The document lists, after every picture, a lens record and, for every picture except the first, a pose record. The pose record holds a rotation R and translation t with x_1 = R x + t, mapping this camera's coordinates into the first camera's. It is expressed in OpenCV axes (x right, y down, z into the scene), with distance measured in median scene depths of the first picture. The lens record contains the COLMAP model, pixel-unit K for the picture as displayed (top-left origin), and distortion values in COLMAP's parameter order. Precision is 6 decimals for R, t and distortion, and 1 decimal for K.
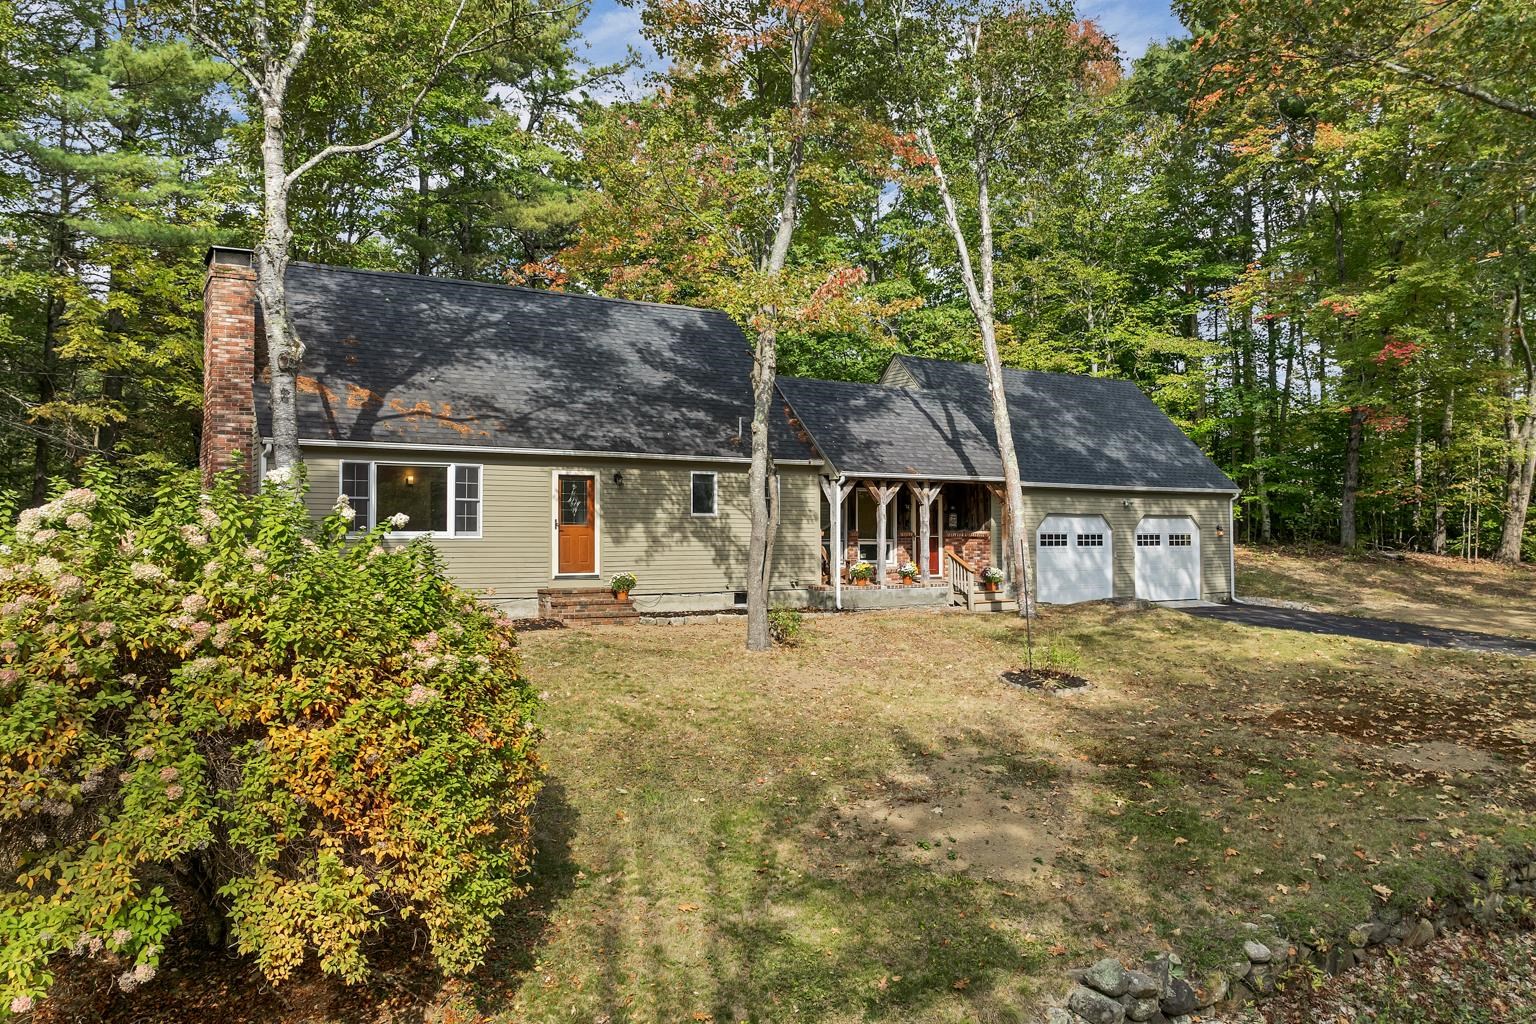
lens RADIAL K [[1107.1, 0, 776.5], [0, 1107.1, 523.7], [0, 0, 1]] dist [-0.031008, -0.006700]
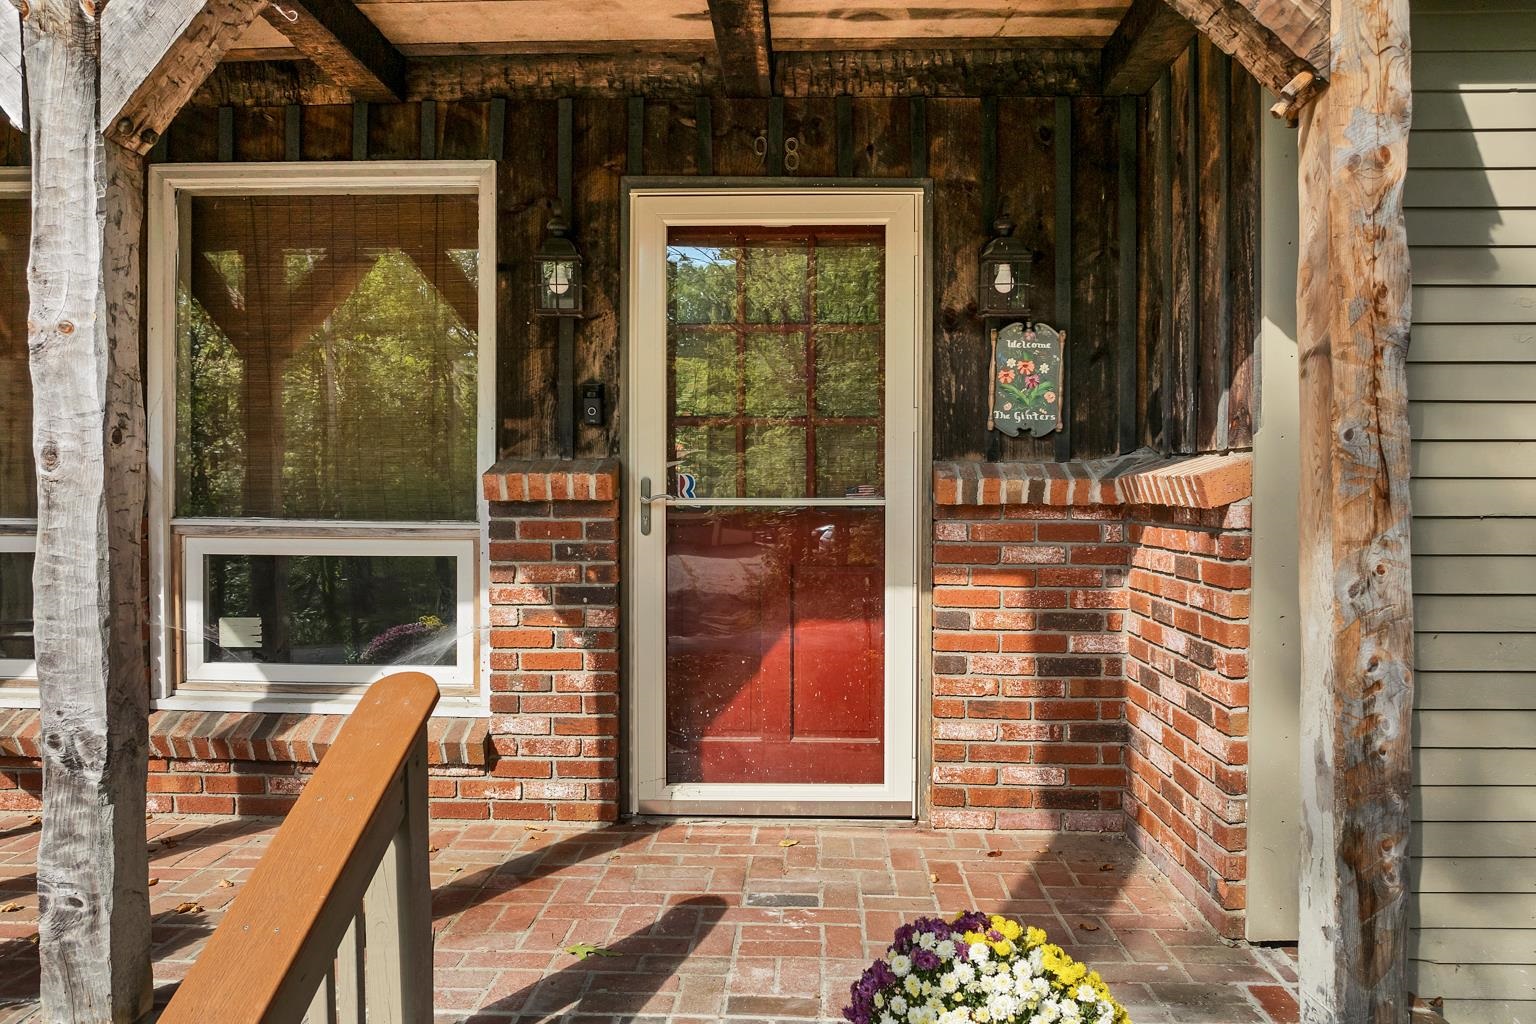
lens RADIAL K [[1107.1, 0, 767.4], [0, 1107.1, 514.8], [0, 0, 1]] dist [-0.031008, -0.006700]
pose [[0.832357, 0.004492, -0.554221, 0.224884], [0.004017, 0.999892, 0.014137, 0.011839], [0.554225, -0.013993, 0.832249, 0.947218]]
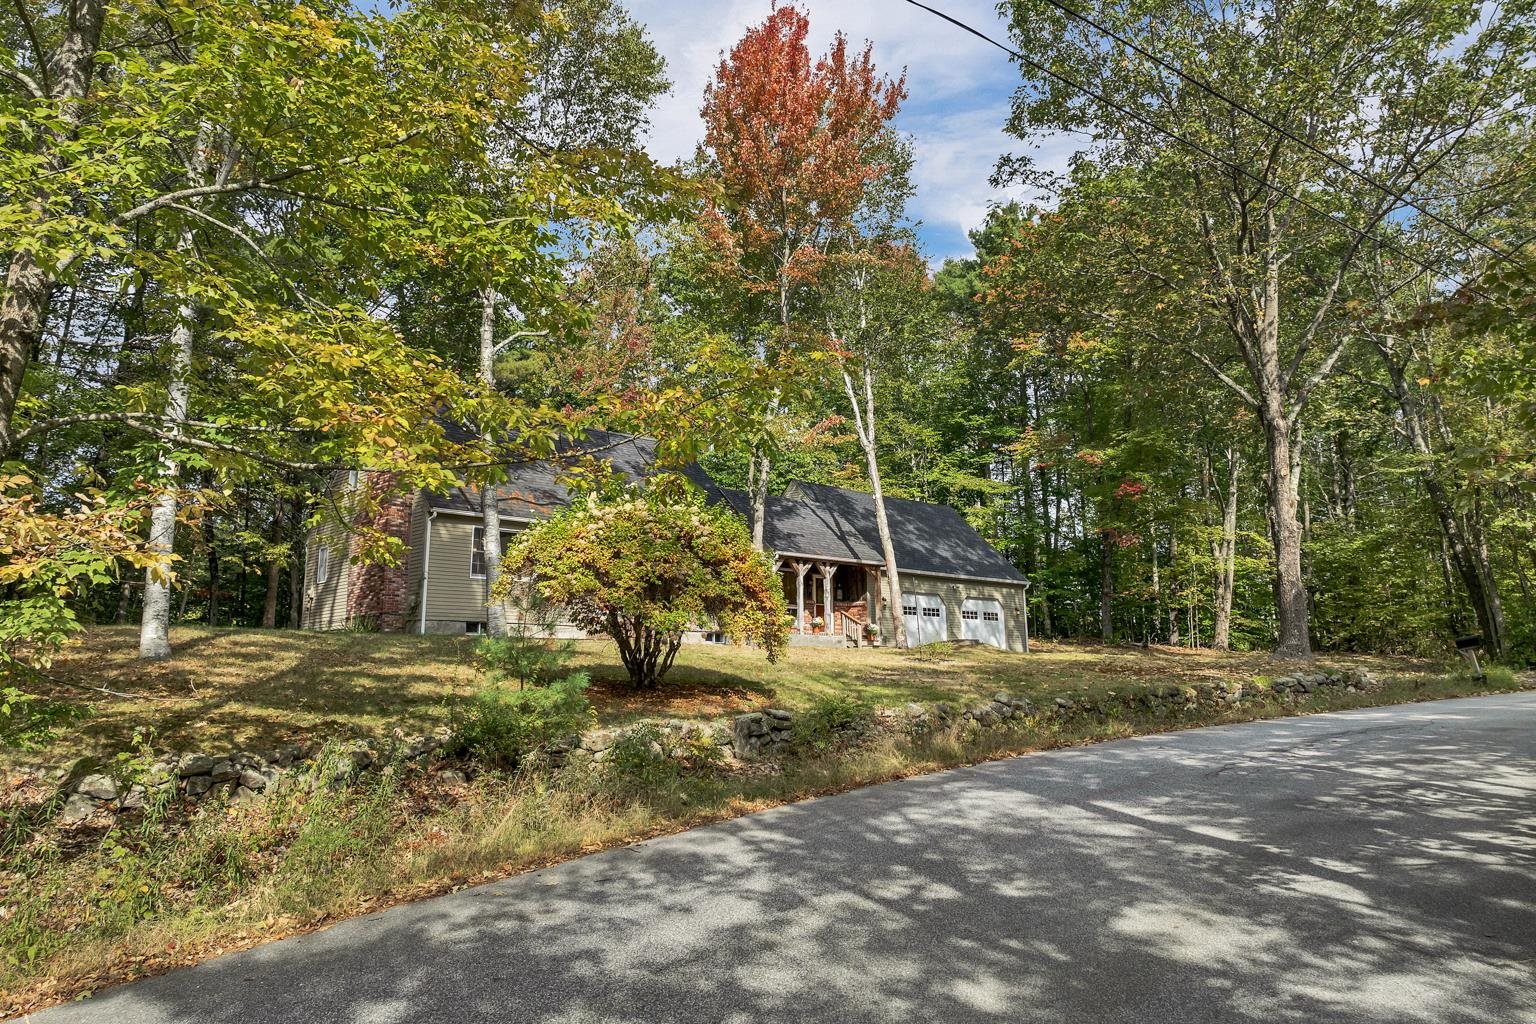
lens RADIAL K [[1107.1, 0, 773.0], [0, 1107.1, 449.0], [0, 0, 1]] dist [-0.031008, -0.006700]
pose [[0.983301, 0.035105, 0.178567, -0.198439], [0.001915, 0.979168, -0.203041, 0.110529], [-0.181975, 0.199993, 0.962750, -0.414808]]
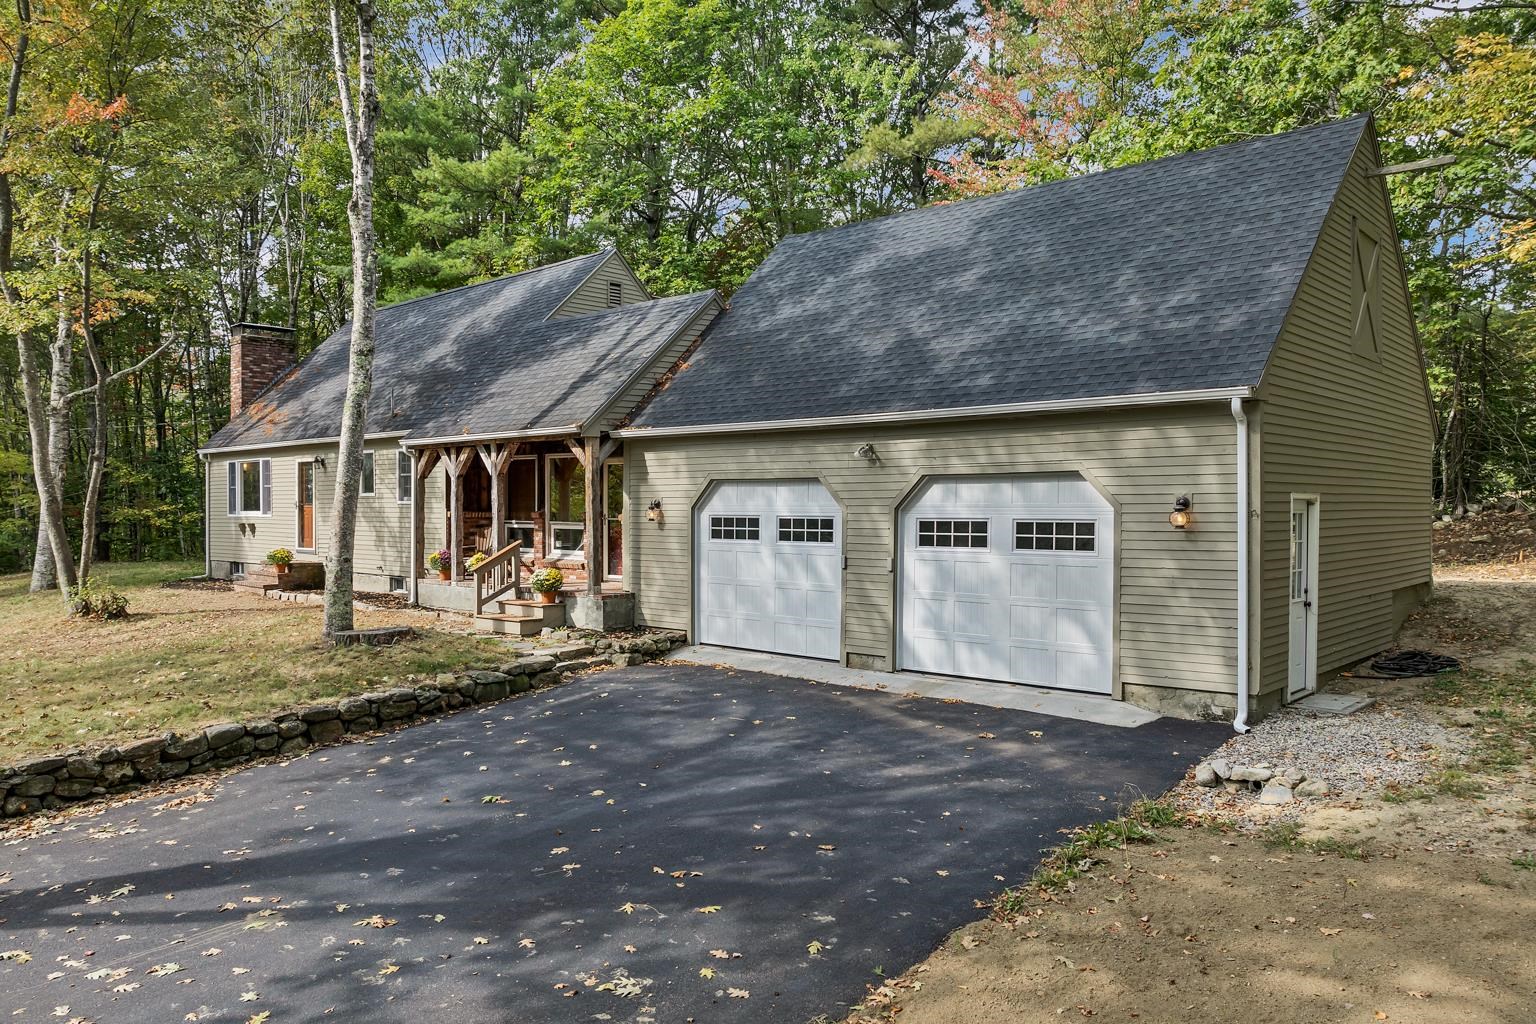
lens RADIAL K [[1107.1, 0, 767.3], [0, 1107.1, 517.4], [0, 0, 1]] dist [-0.031008, -0.006700]
pose [[0.262786, 0.009661, -0.964806, 0.869921], [0.010691, 0.999859, 0.012924, 0.002720], [0.964795, -0.013711, 0.262645, 0.969848]]
